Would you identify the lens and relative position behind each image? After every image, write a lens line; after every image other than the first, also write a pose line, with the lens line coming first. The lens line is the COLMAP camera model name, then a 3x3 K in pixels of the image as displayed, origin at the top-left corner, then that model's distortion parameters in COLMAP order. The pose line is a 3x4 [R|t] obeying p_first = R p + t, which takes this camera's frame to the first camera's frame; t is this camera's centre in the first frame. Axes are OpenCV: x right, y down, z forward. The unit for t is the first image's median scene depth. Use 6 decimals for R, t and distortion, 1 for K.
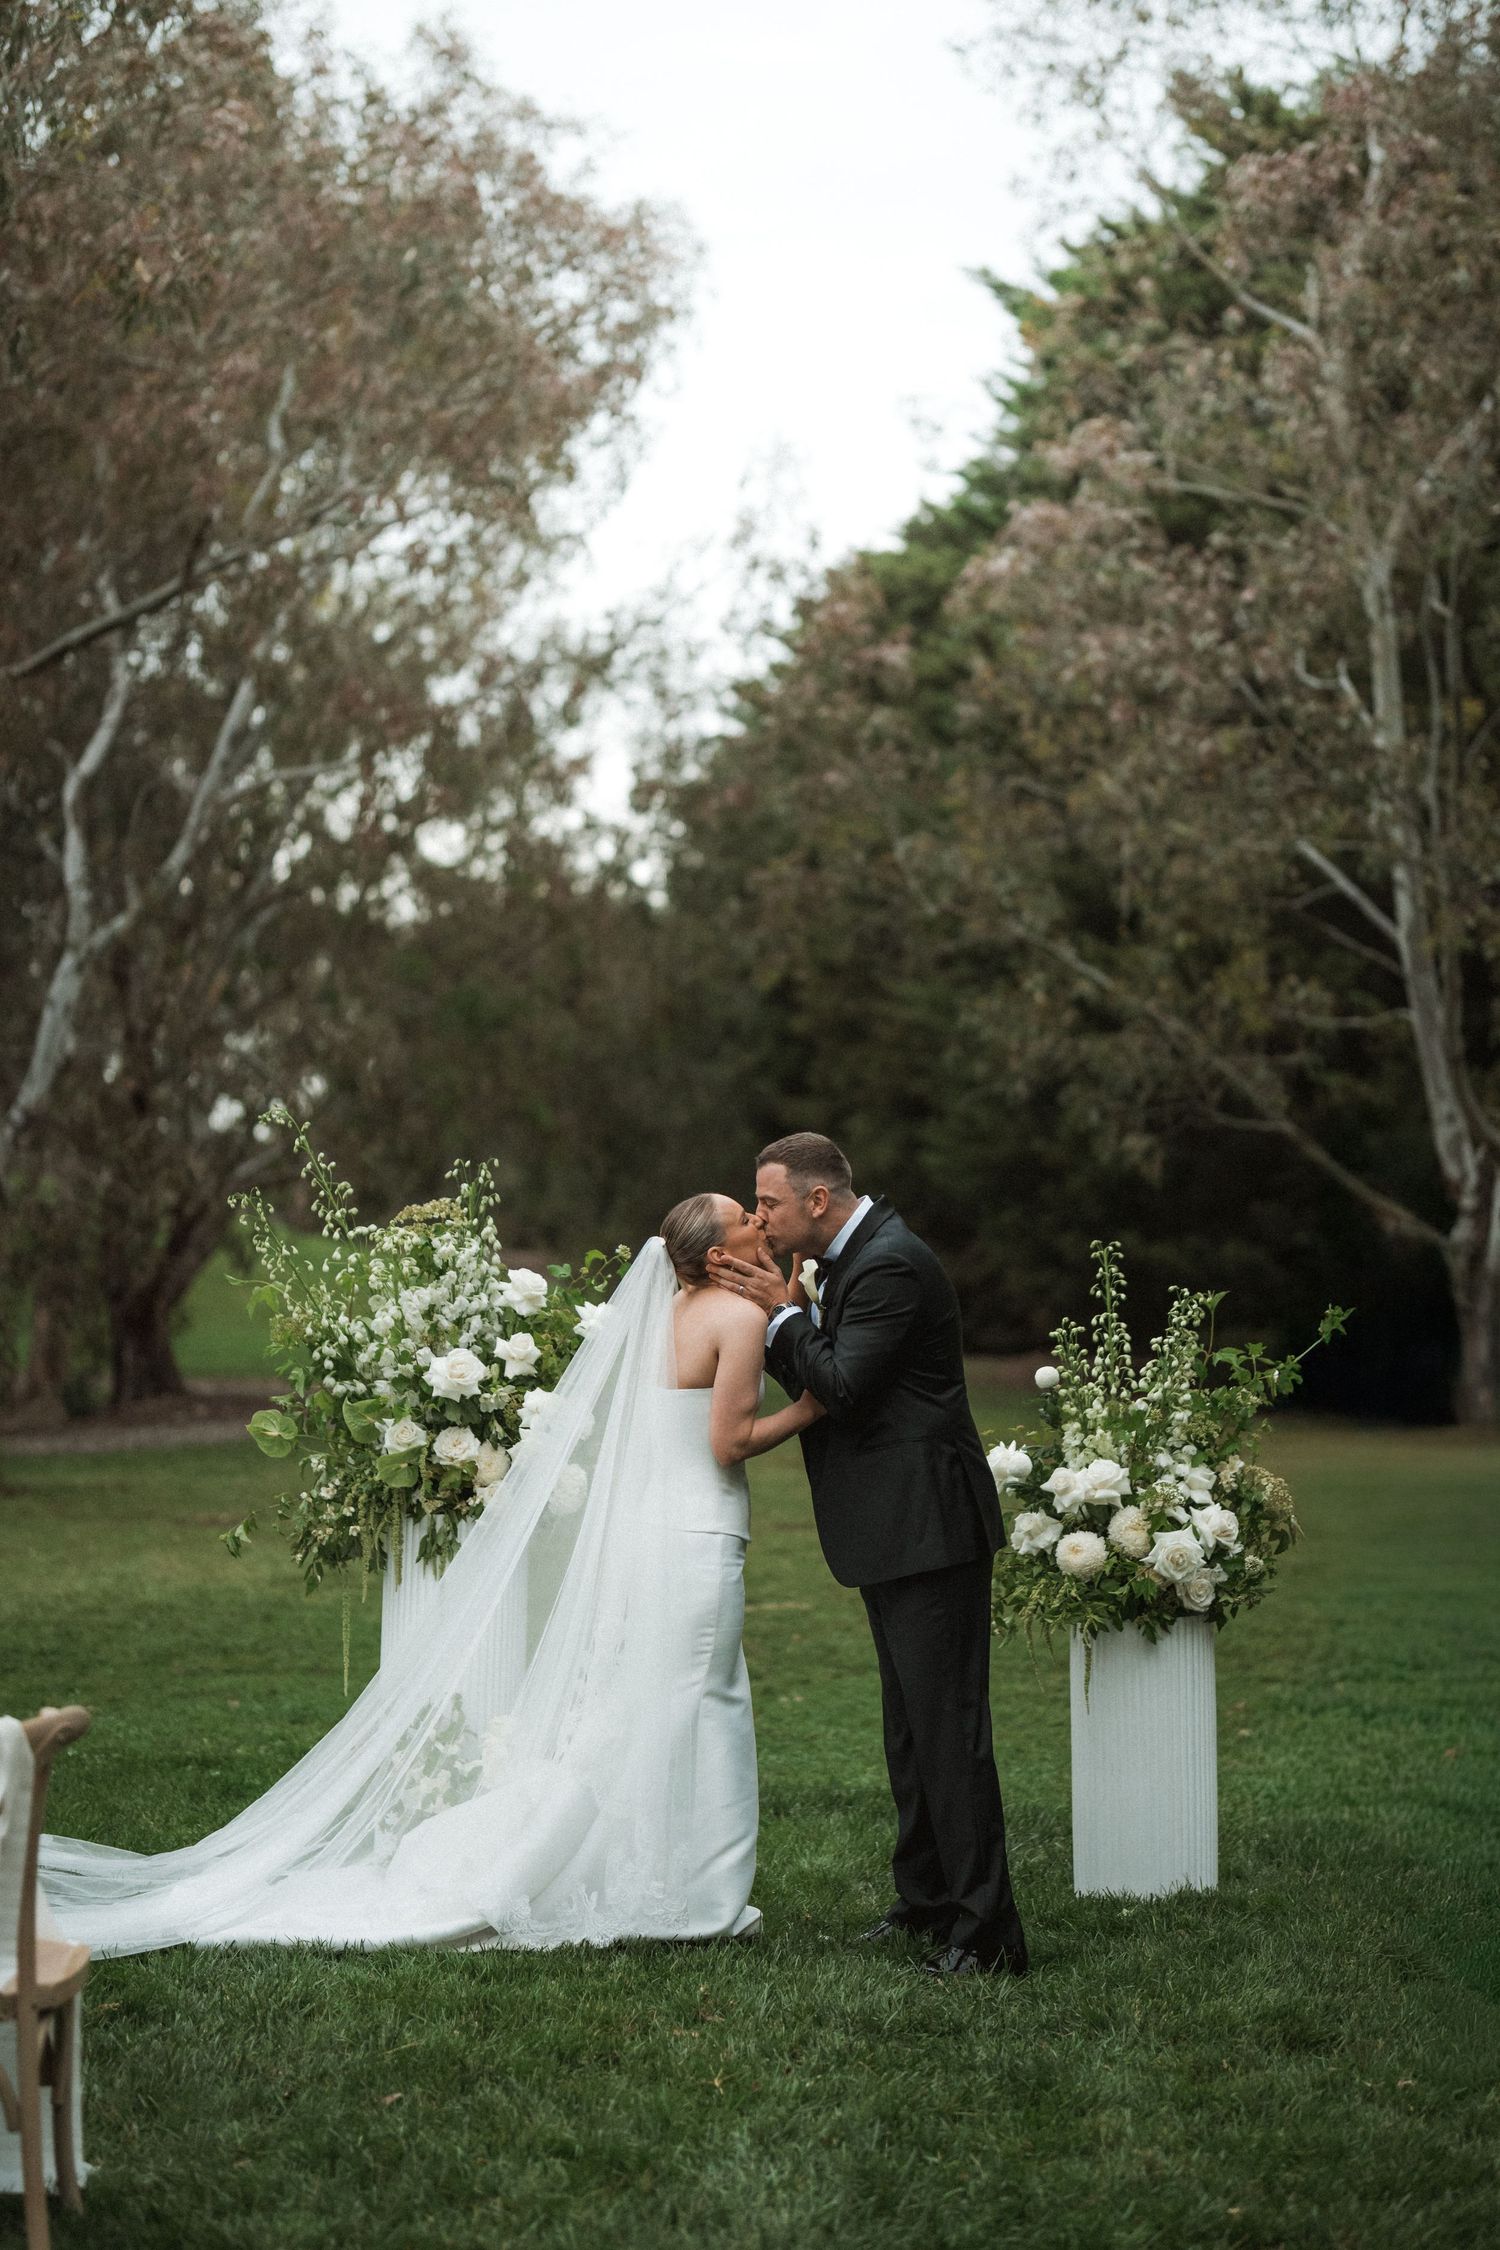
lens RADIAL K [[4076.9, 0, 802.9], [0, 4076.9, 1074.6], [0, 0, 1]] dist [0.007045, -0.219434]
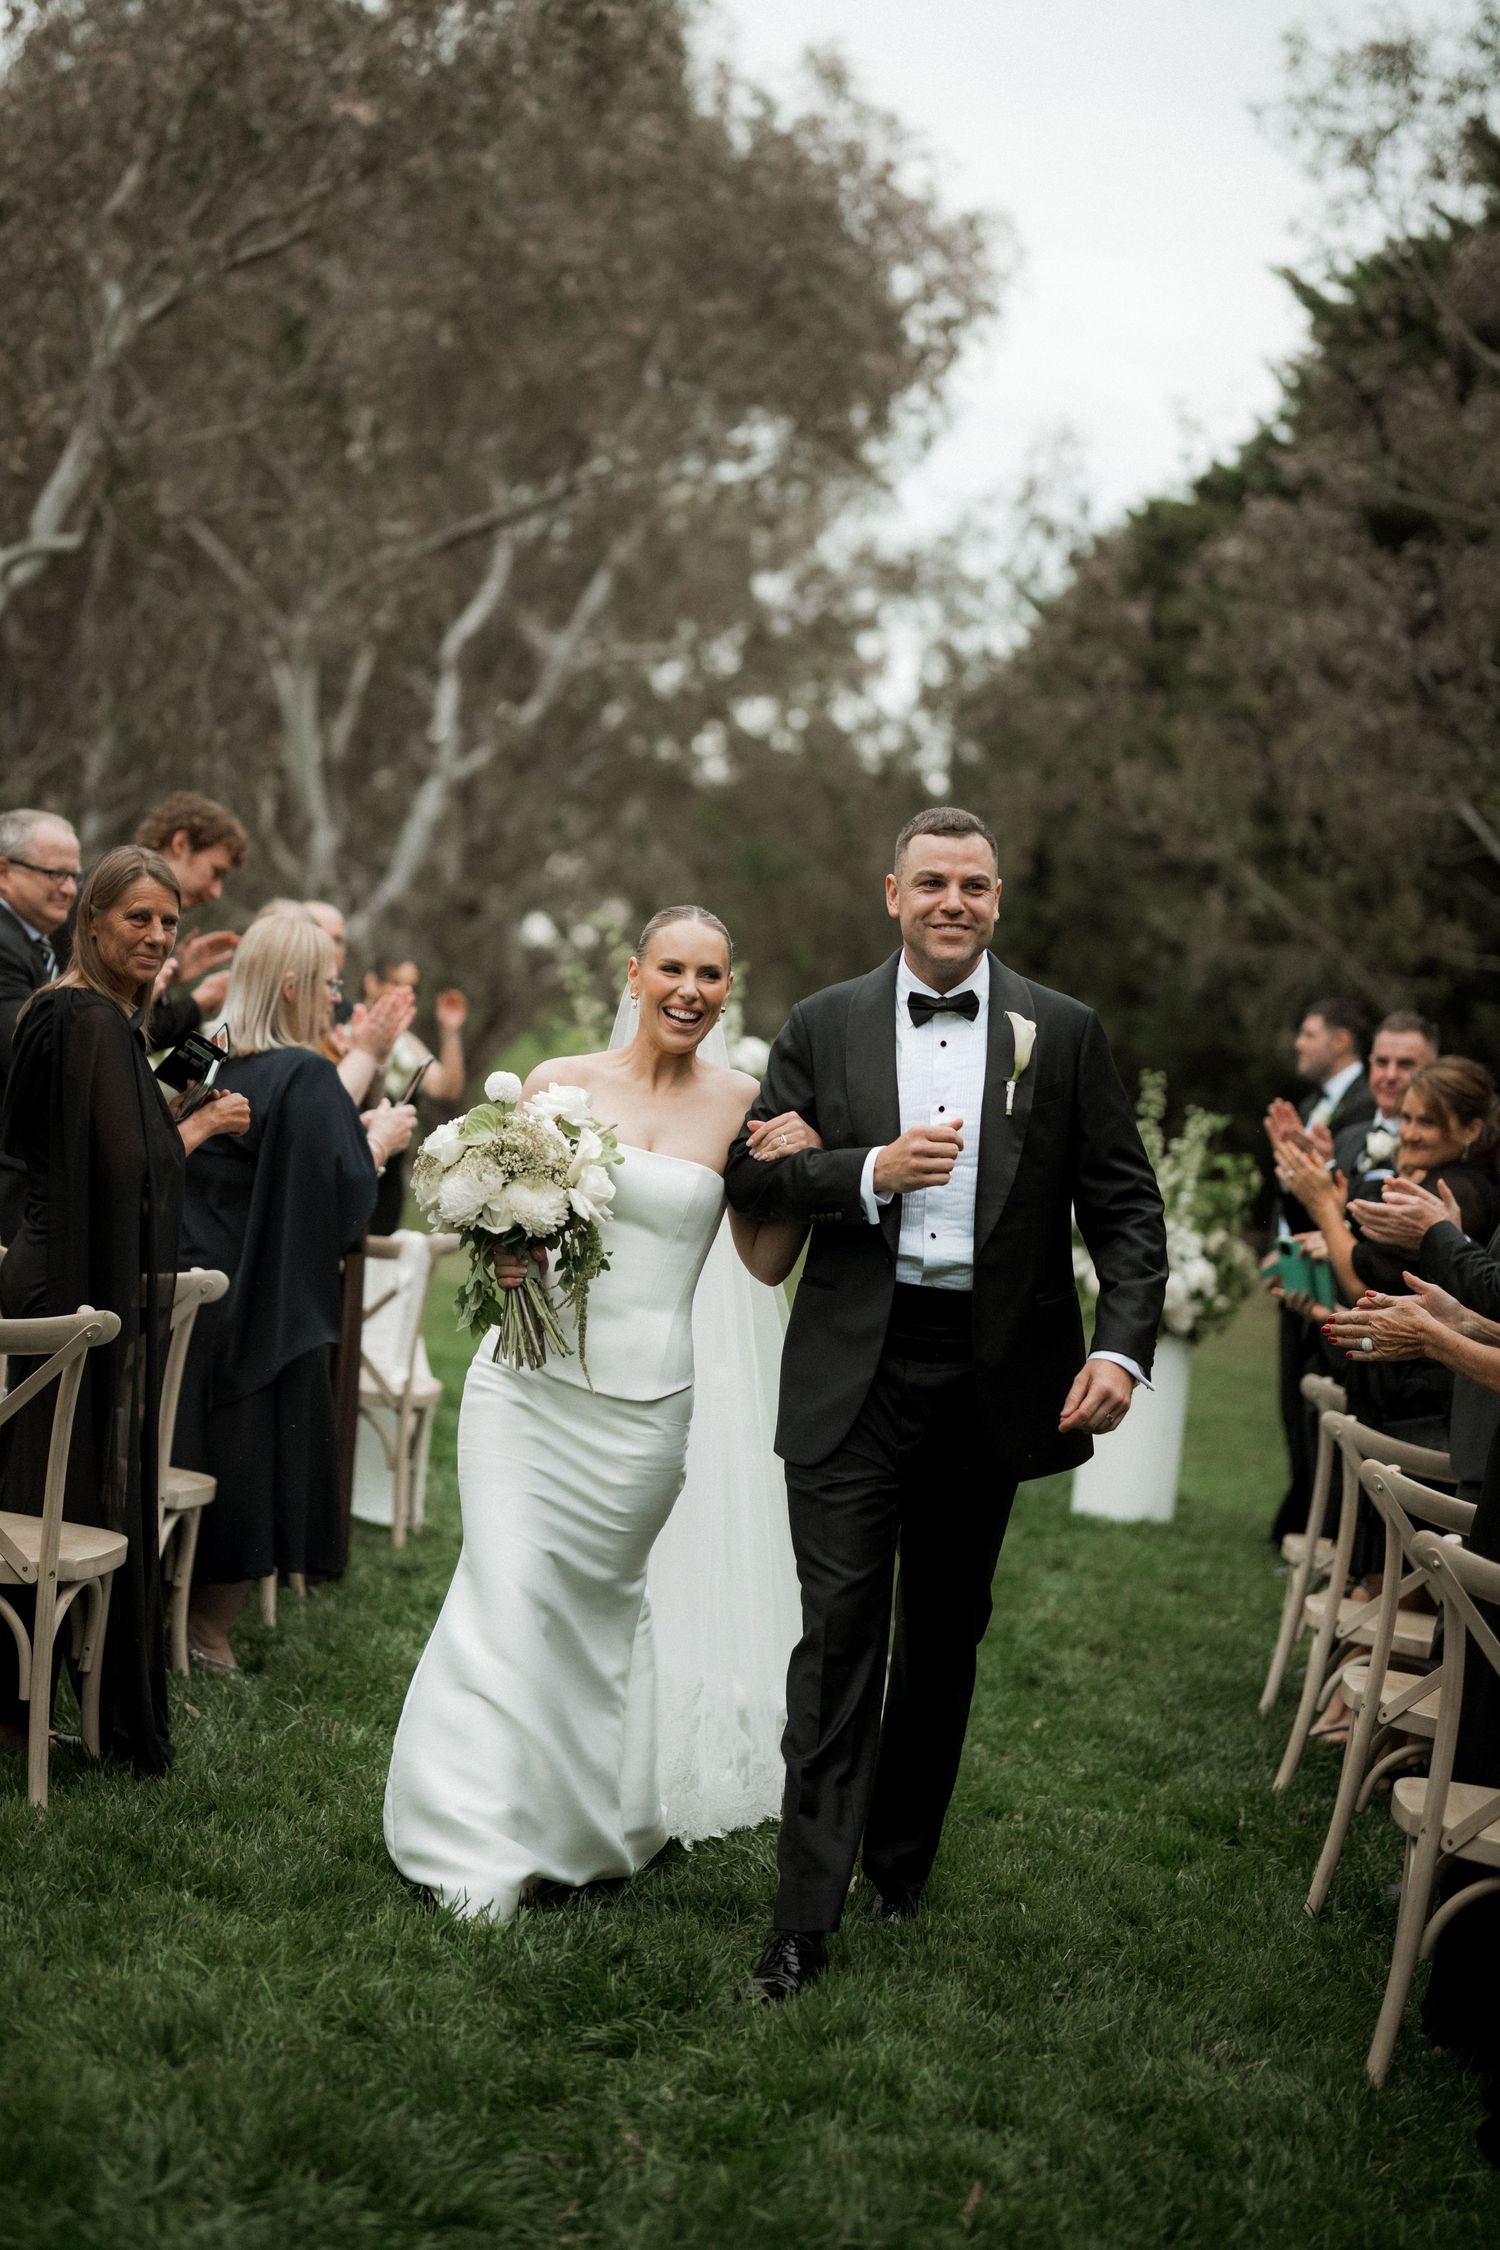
lens RADIAL K [[3791.8, 0, 750.0], [0, 3791.8, 1125.0], [0, 0, 1]] dist [0.020364, 0.053239]
pose [[0.989242, 0.124544, -0.076745, 0.038472], [-0.120682, 0.991271, 0.053076, 0.004454], [0.082686, -0.043244, 0.995637, -0.357867]]
